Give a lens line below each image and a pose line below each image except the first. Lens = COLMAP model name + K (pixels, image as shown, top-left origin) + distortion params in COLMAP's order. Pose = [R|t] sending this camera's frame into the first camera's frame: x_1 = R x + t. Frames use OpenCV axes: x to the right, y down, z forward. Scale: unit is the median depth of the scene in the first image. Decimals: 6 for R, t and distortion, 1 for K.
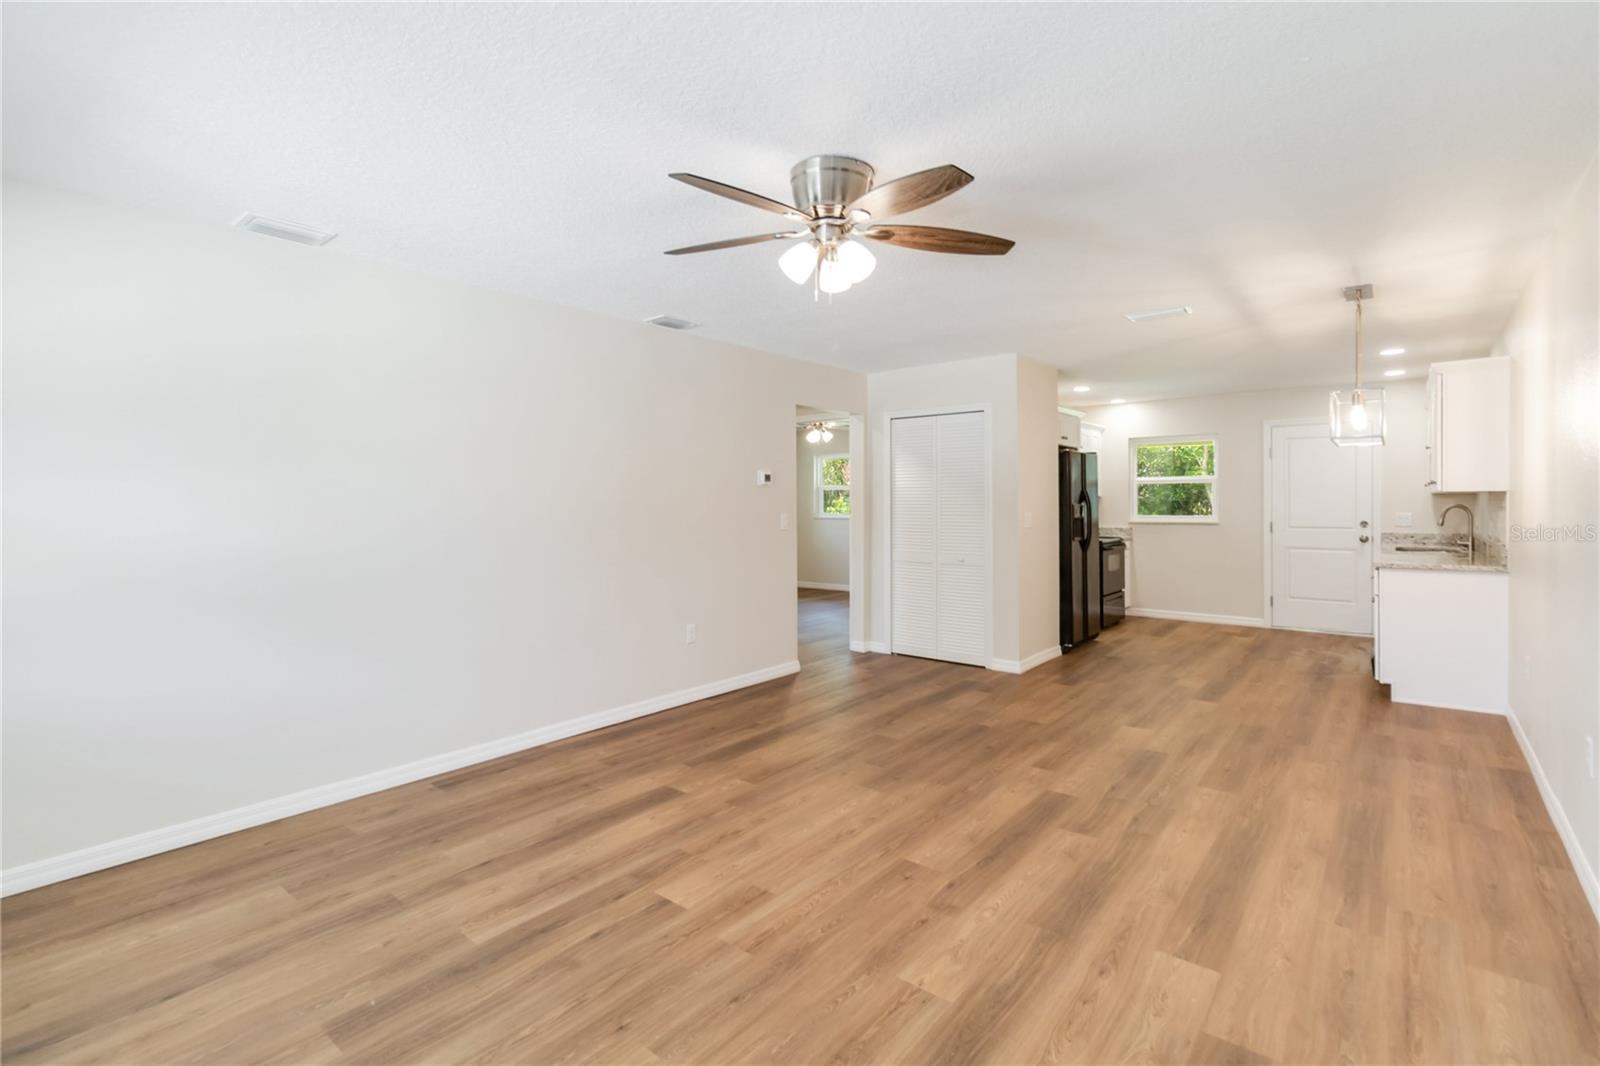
lens RADIAL K [[745.9, 0, 797.8], [0, 745.9, 501.3], [0, 0, 1]] dist [-0.000450, 0.000225]
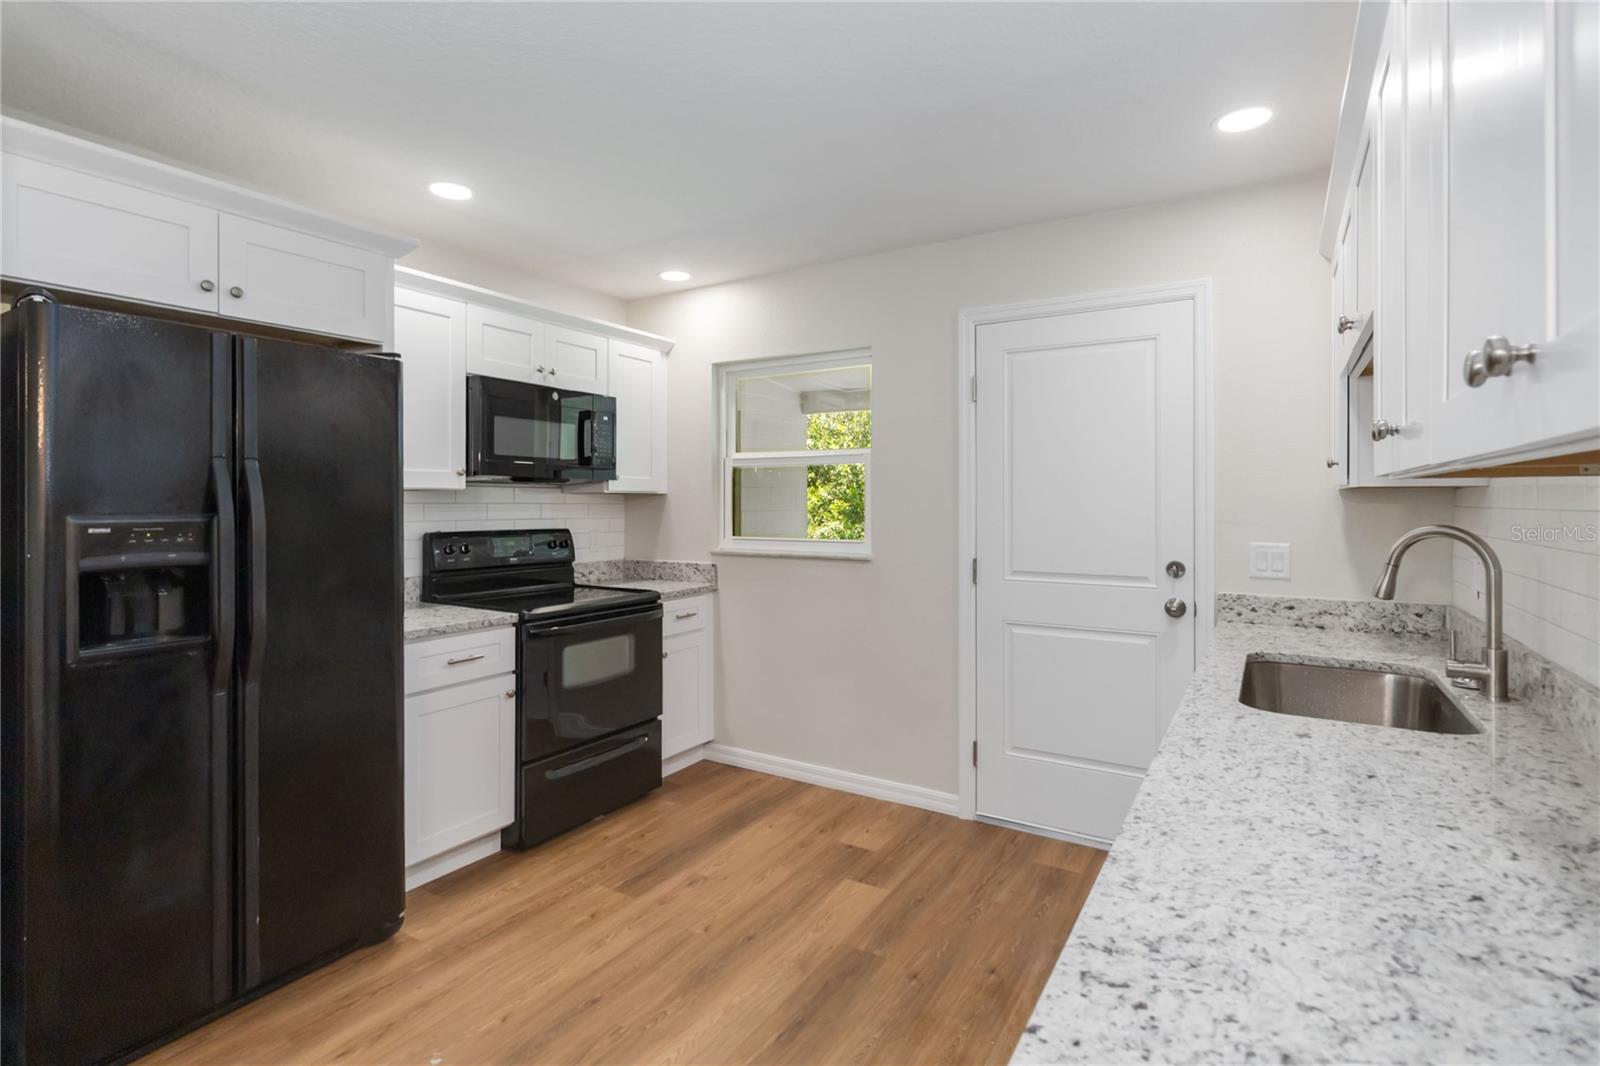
lens RADIAL K [[774.3, 0, 799.3], [0, 774.3, 494.7], [0, 0, 1]] dist [-0.000141, -0.000024]
pose [[0.990917, 0.005448, 0.134366, 1.033670], [-0.004651, 0.999970, -0.006241, -0.008614], [-0.134396, 0.005559, 0.990912, 1.270971]]
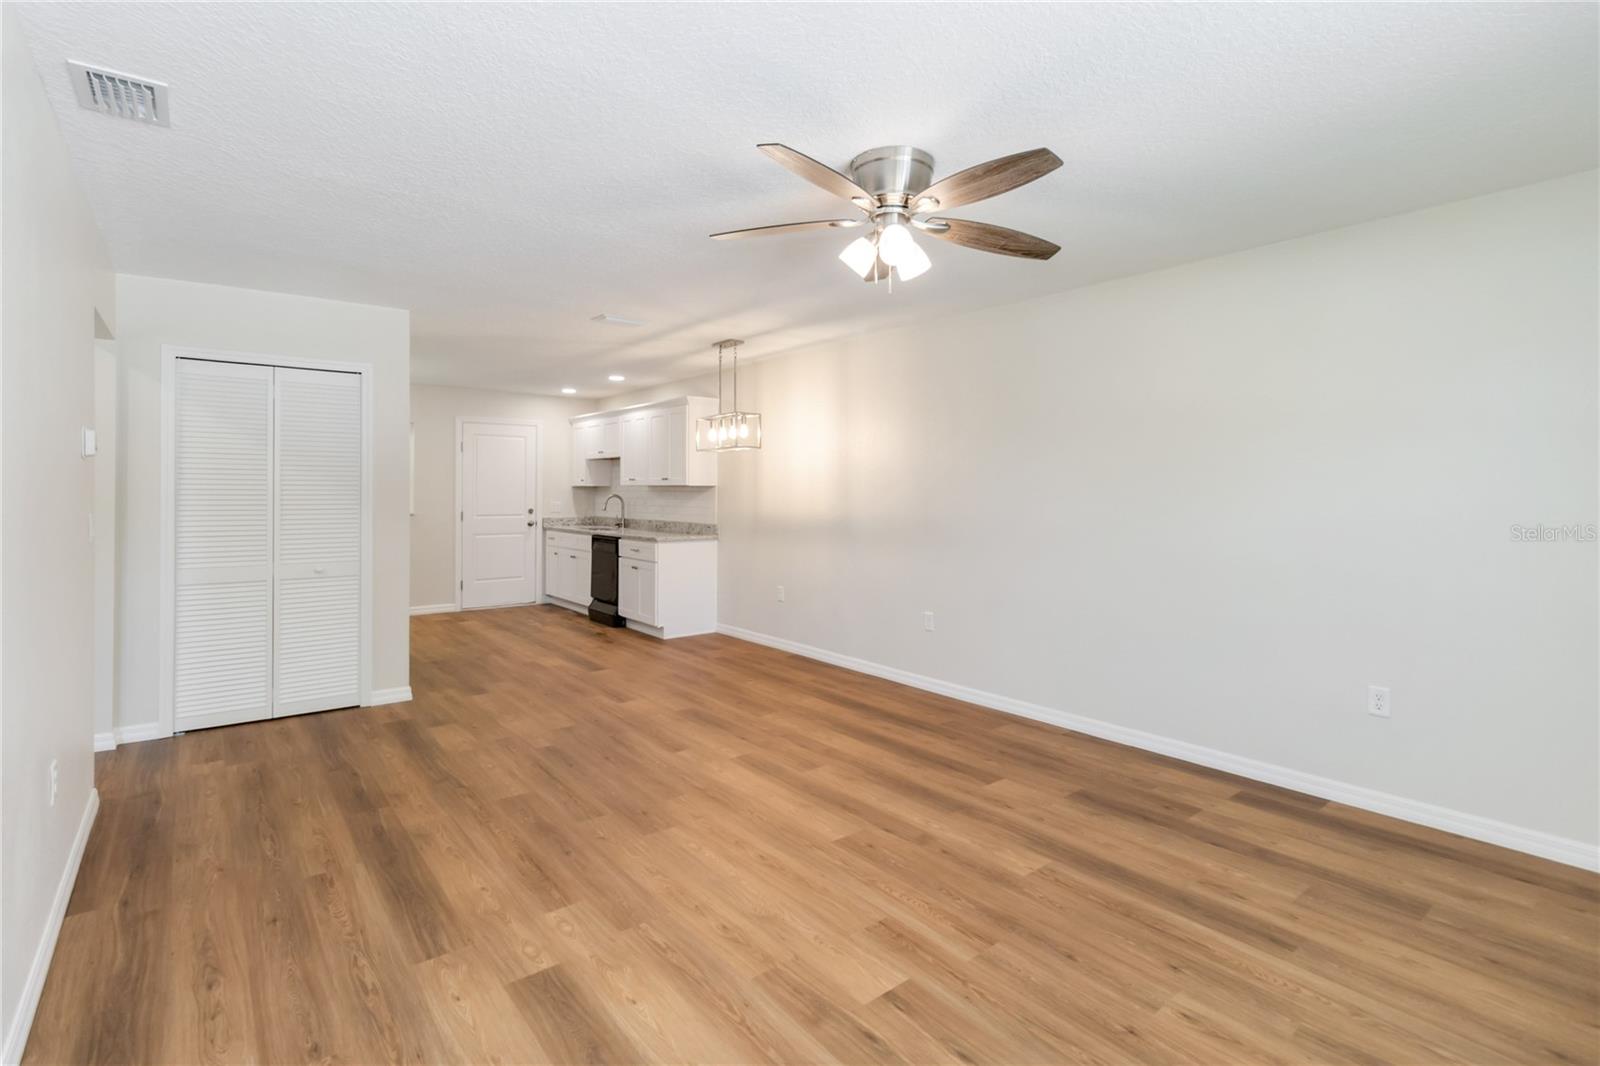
lens RADIAL K [[755.5, 0, 796.9], [0, 755.5, 495.7], [0, 0, 1]] dist [0.001267, 0.000439]
pose [[0.209183, -0.001332, 0.977876, -0.689909], [-0.004187, 0.999989, 0.002258, 0.002002], [-0.977868, -0.004566, 0.209175, 0.651509]]
